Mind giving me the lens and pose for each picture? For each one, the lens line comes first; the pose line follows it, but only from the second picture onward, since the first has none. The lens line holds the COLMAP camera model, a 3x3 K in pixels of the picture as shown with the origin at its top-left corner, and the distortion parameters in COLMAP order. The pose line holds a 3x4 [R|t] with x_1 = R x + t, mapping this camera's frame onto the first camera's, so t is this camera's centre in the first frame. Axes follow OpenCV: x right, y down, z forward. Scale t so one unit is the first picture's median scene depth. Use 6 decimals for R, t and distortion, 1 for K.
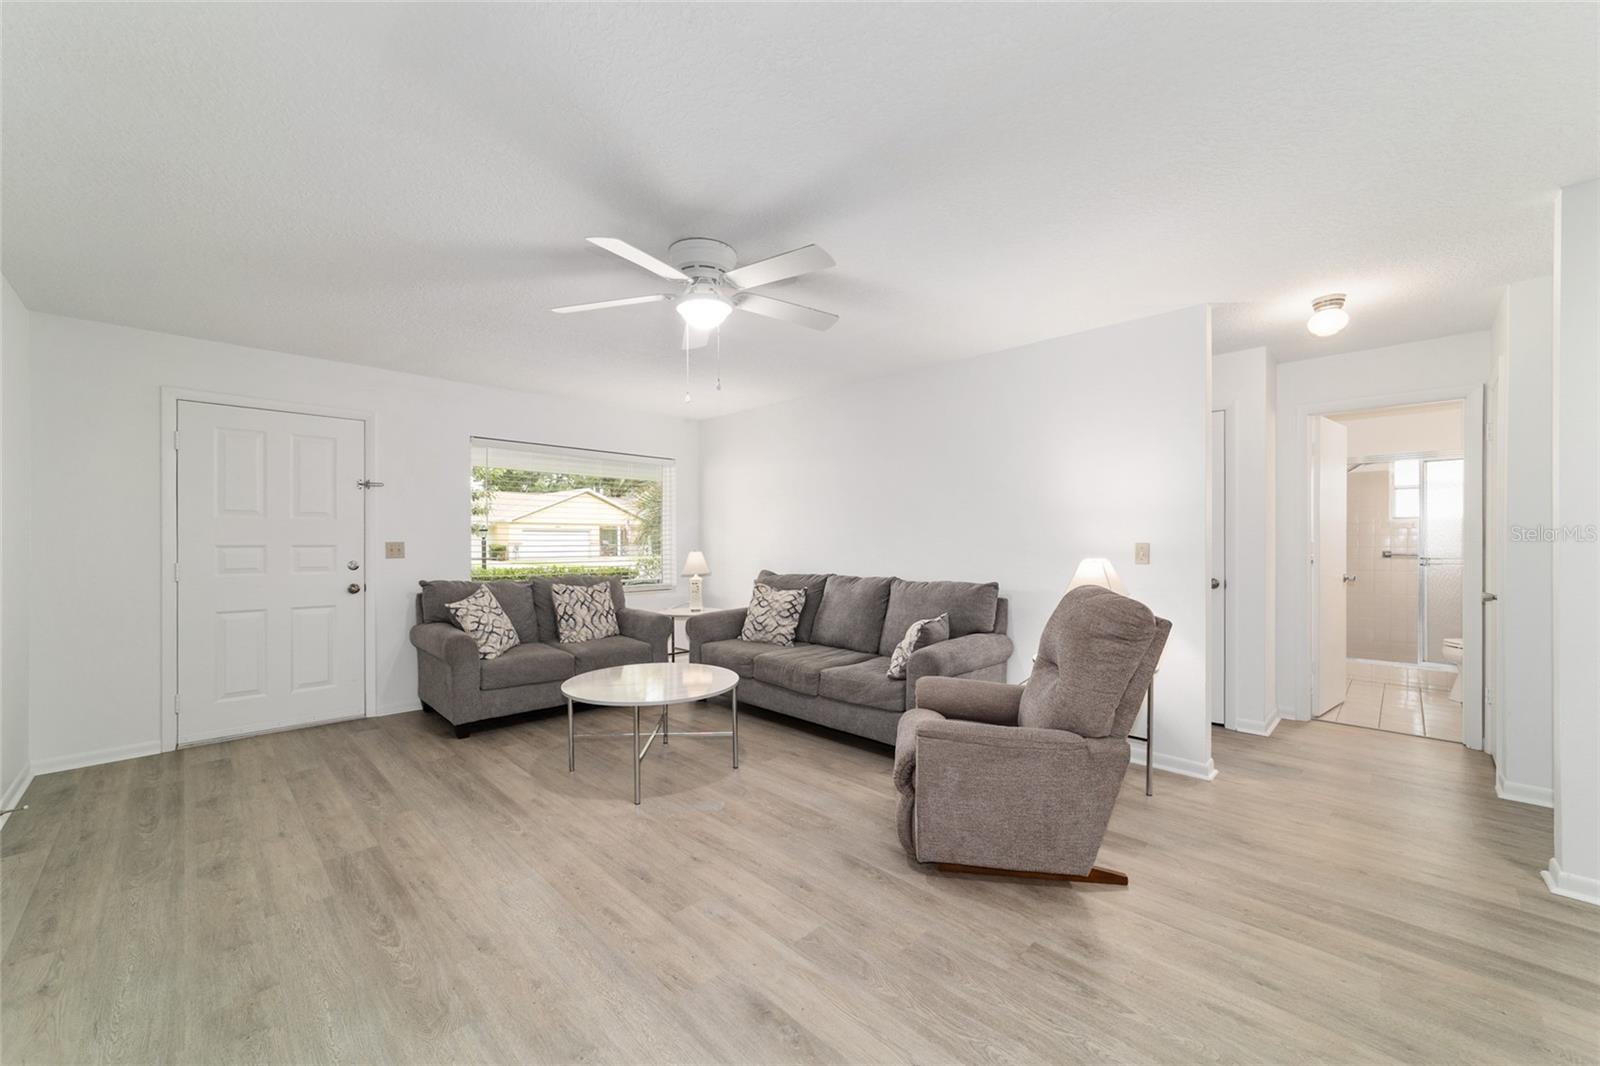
lens RADIAL K [[618.8, 0, 795.0], [0, 618.8, 545.3], [0, 0, 1]] dist [-0.014527, 0.008629]
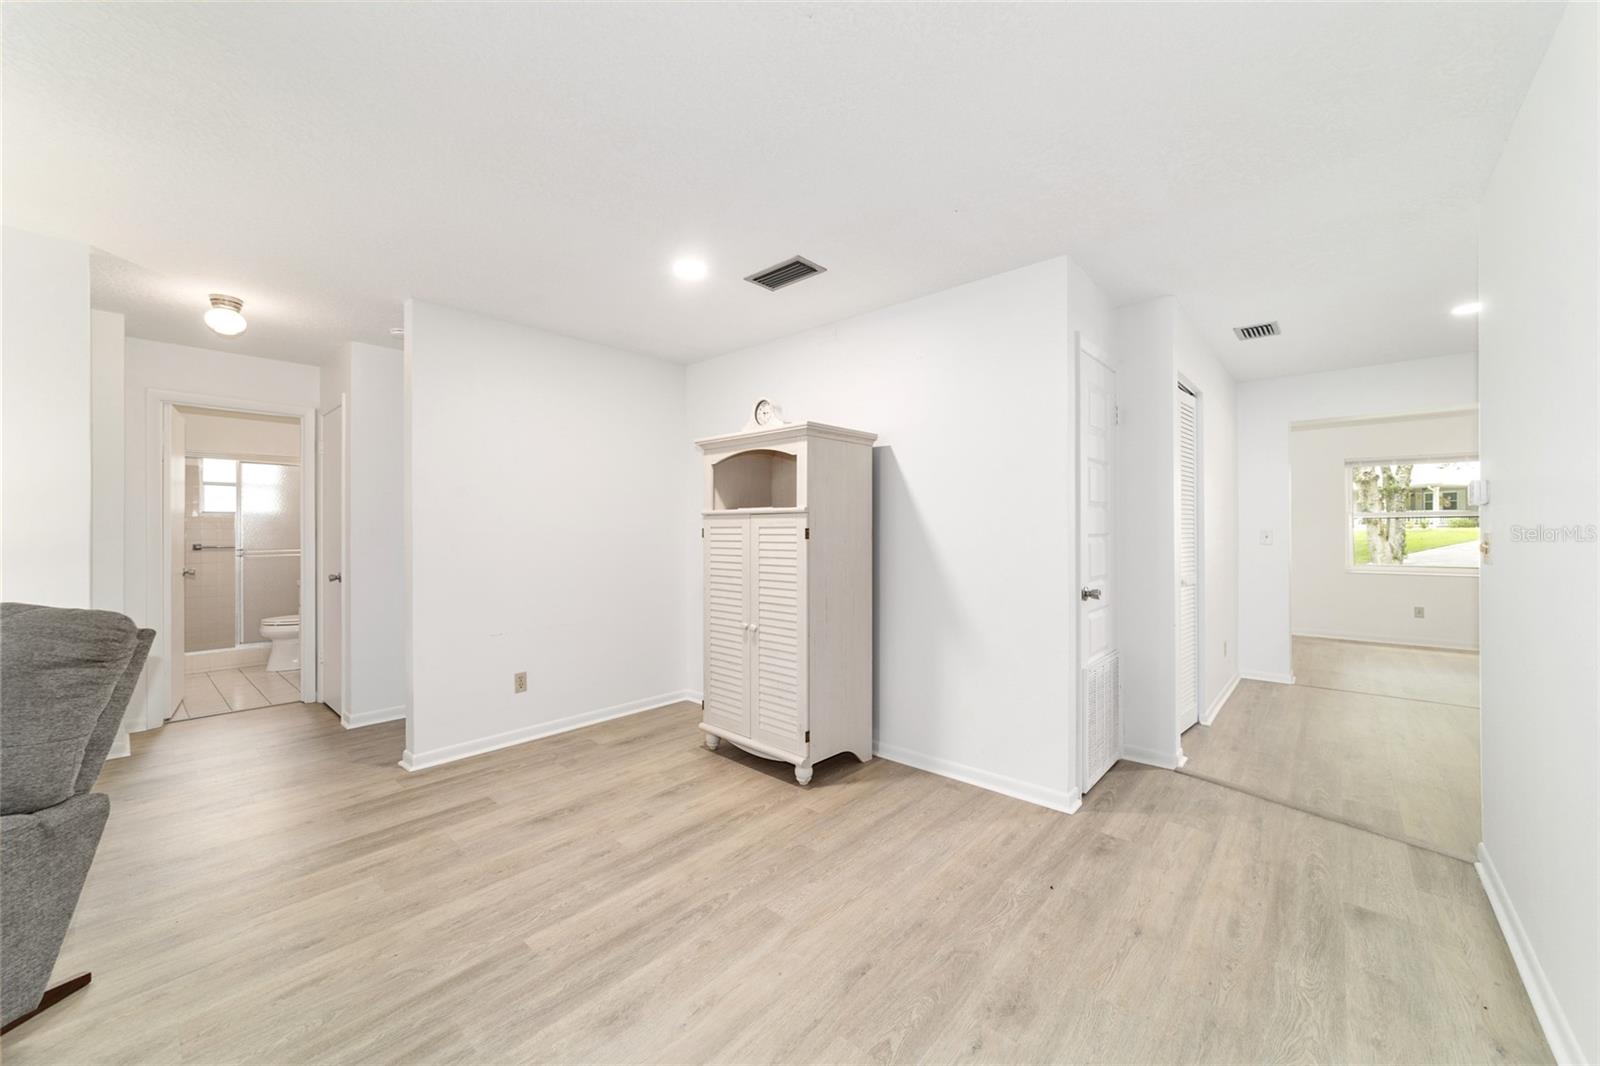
lens RADIAL K [[608.3, 0, 794.7], [0, 608.3, 530.0], [0, 0, 1]] dist [-0.015070, 0.008235]
pose [[-0.053628, 0.004031, 0.998553, -0.164932], [0.010100, 0.999943, -0.003494, -0.001220], [-0.998510, 0.009898, -0.053666, 0.095699]]
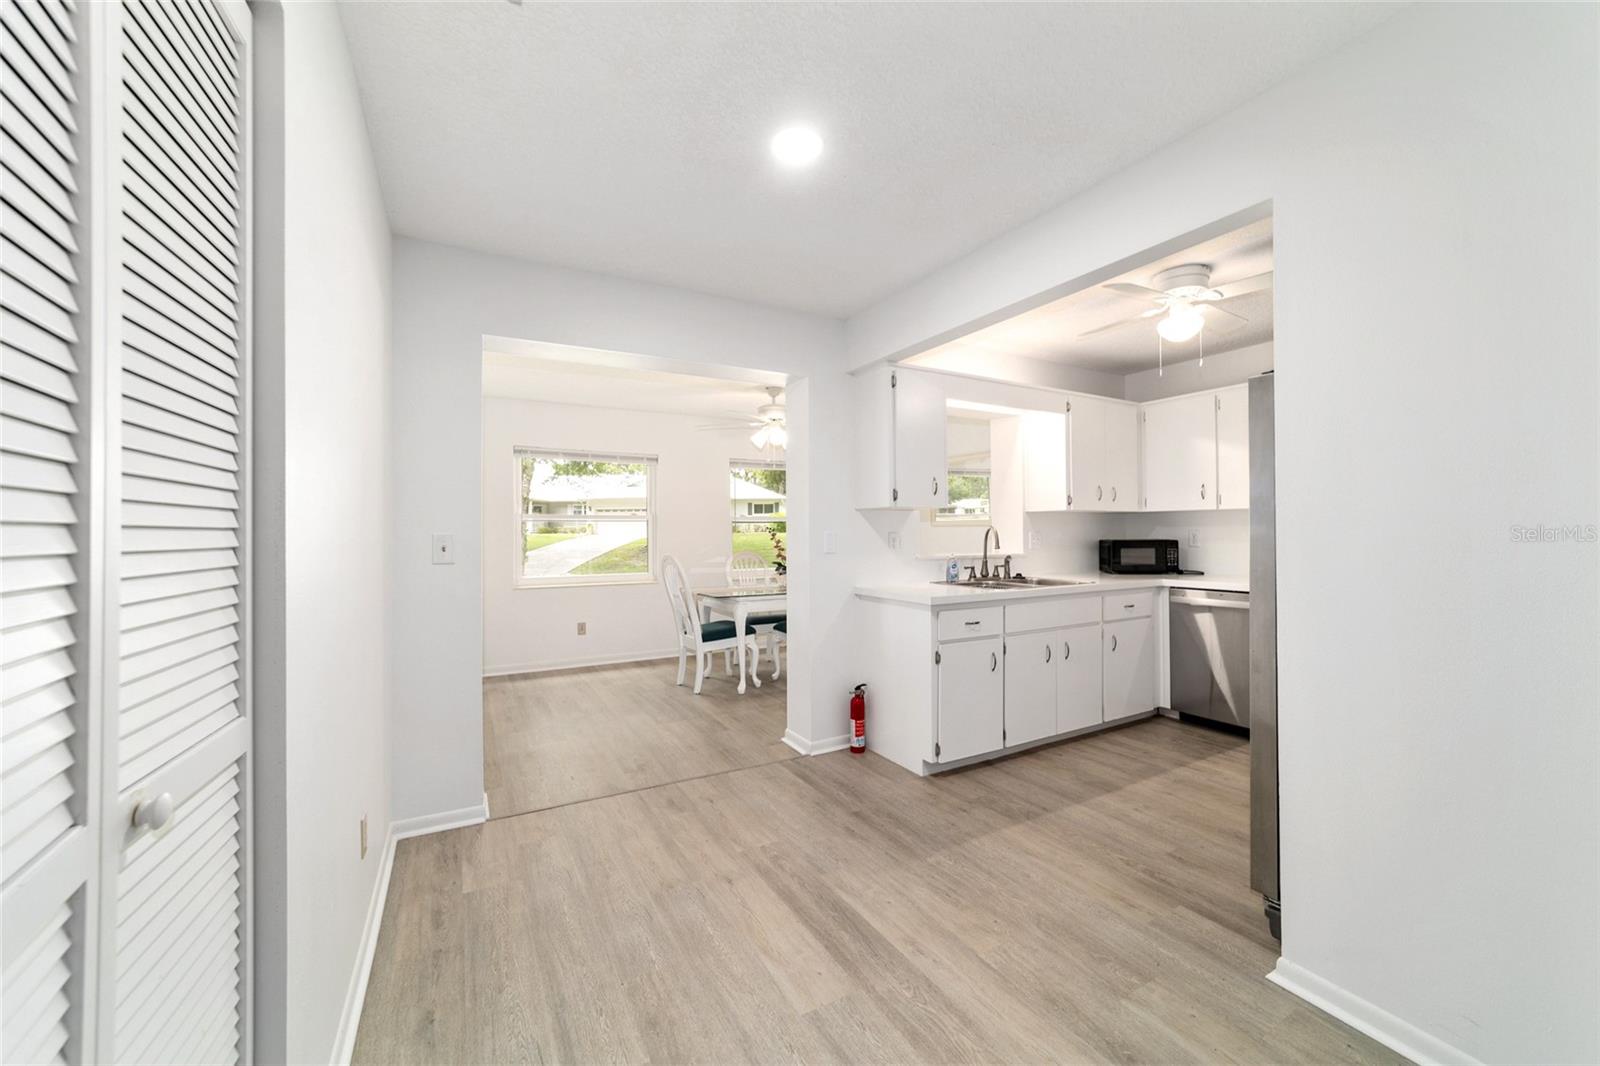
lens RADIAL K [[608.3, 0, 794.7], [0, 608.3, 530.0], [0, 0, 1]] dist [-0.015070, 0.008235]
pose [[-0.961679, 0.009219, 0.274024, 0.574524], [0.009479, 0.999955, -0.000376, 0.004160], [-0.274015, 0.002235, -0.961723, -0.491981]]
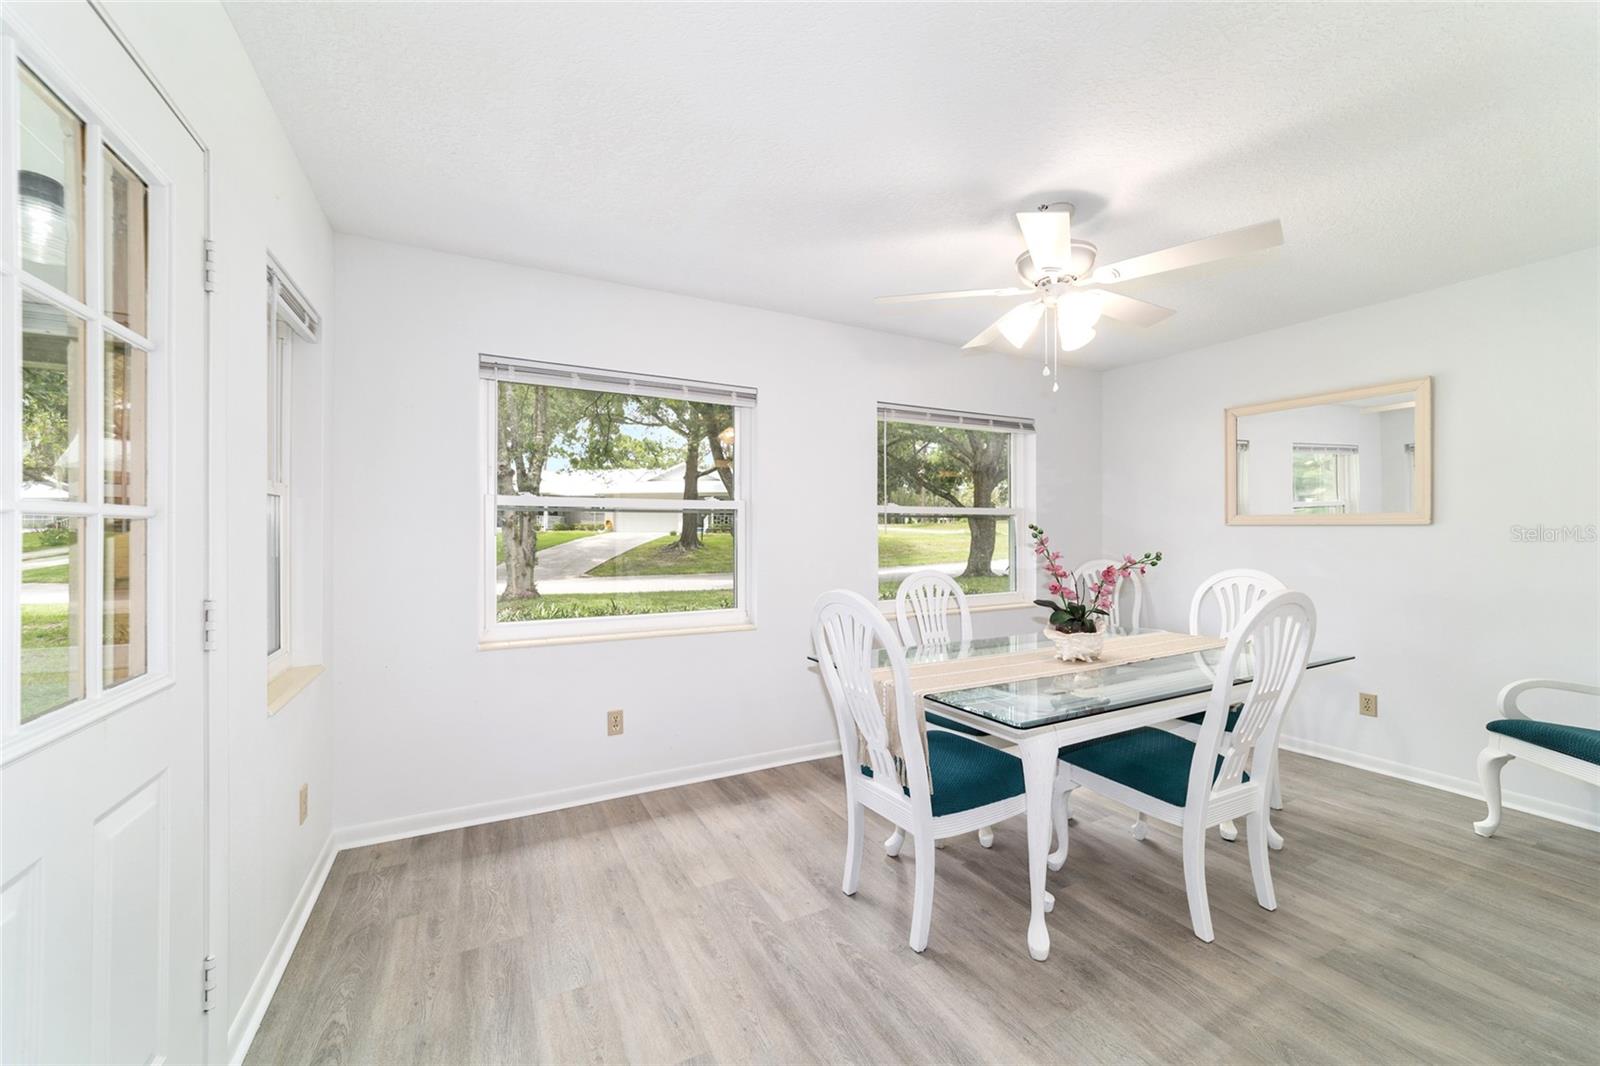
lens RADIAL K [[608.3, 0, 794.7], [0, 608.3, 530.0], [0, 0, 1]] dist [-0.015070, 0.008235]
pose [[-0.954762, 0.003519, 0.297352, 1.094716], [0.004886, 0.999981, 0.003854, -0.001500], [-0.297332, 0.005133, -0.954760, -1.187813]]
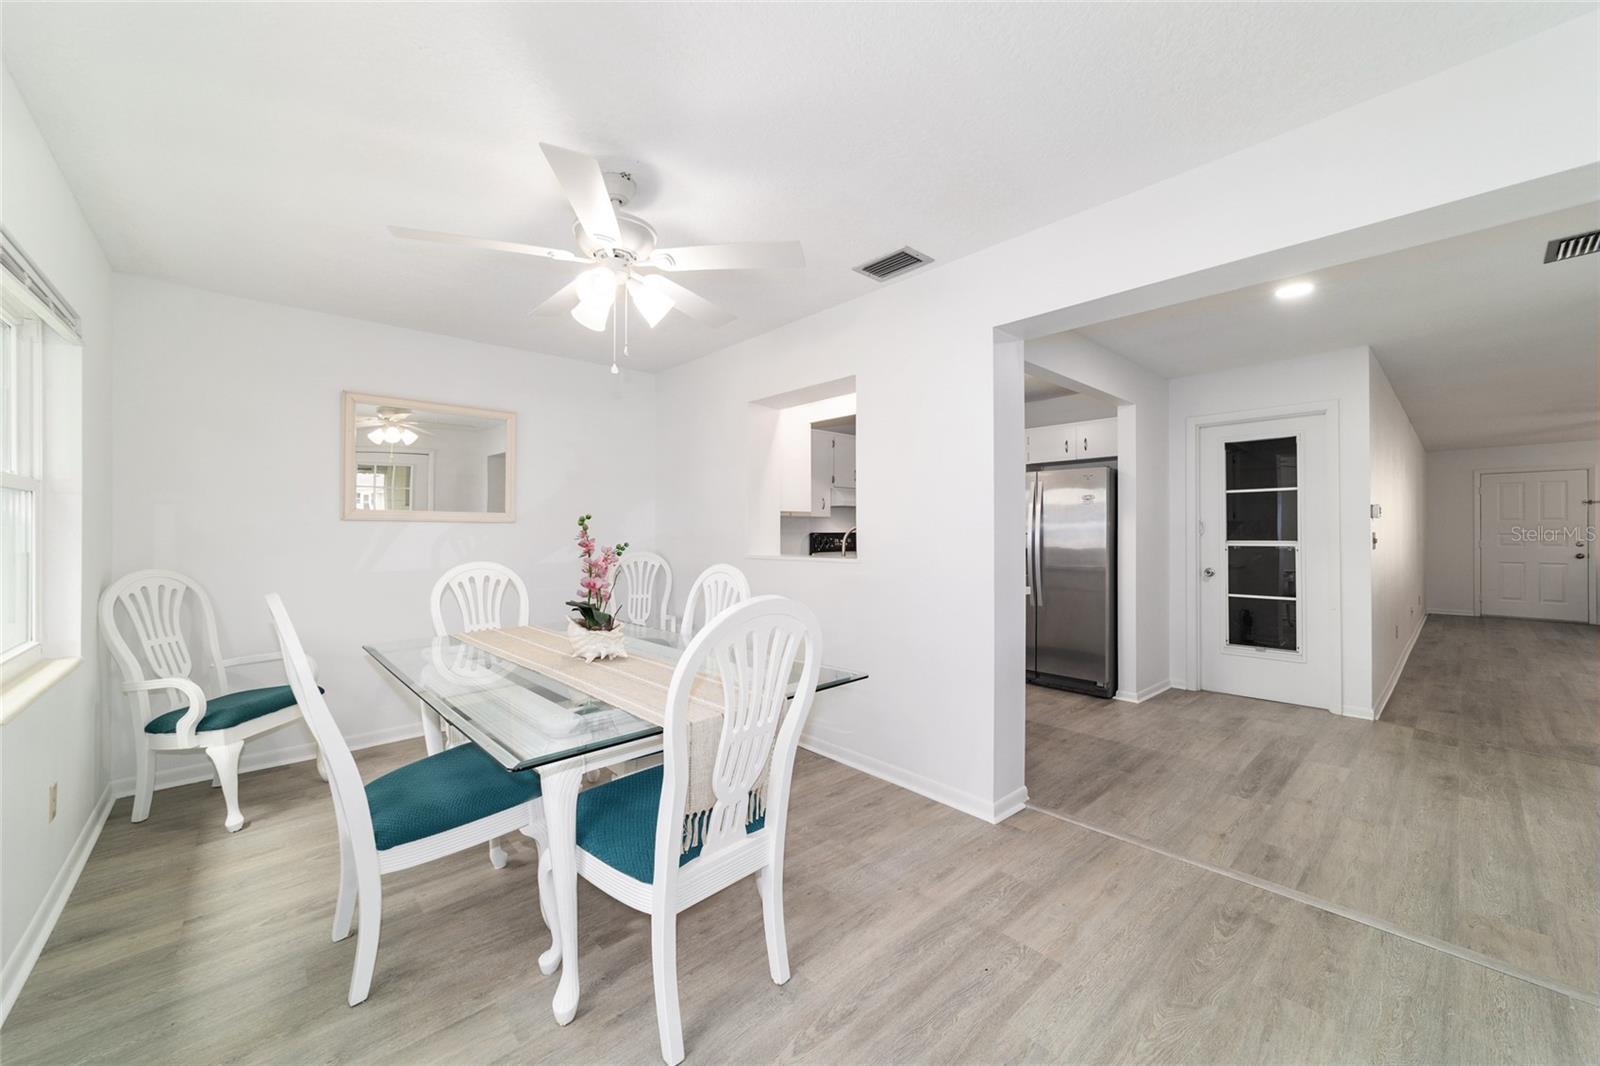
lens RADIAL K [[608.3, 0, 794.7], [0, 608.3, 530.0], [0, 0, 1]] dist [-0.015070, 0.008235]
pose [[-0.052184, -0.002542, -0.998634, 1.617514], [-0.007013, 0.999973, -0.002179, 0.010614], [0.998613, 0.006890, -0.052201, -1.677739]]
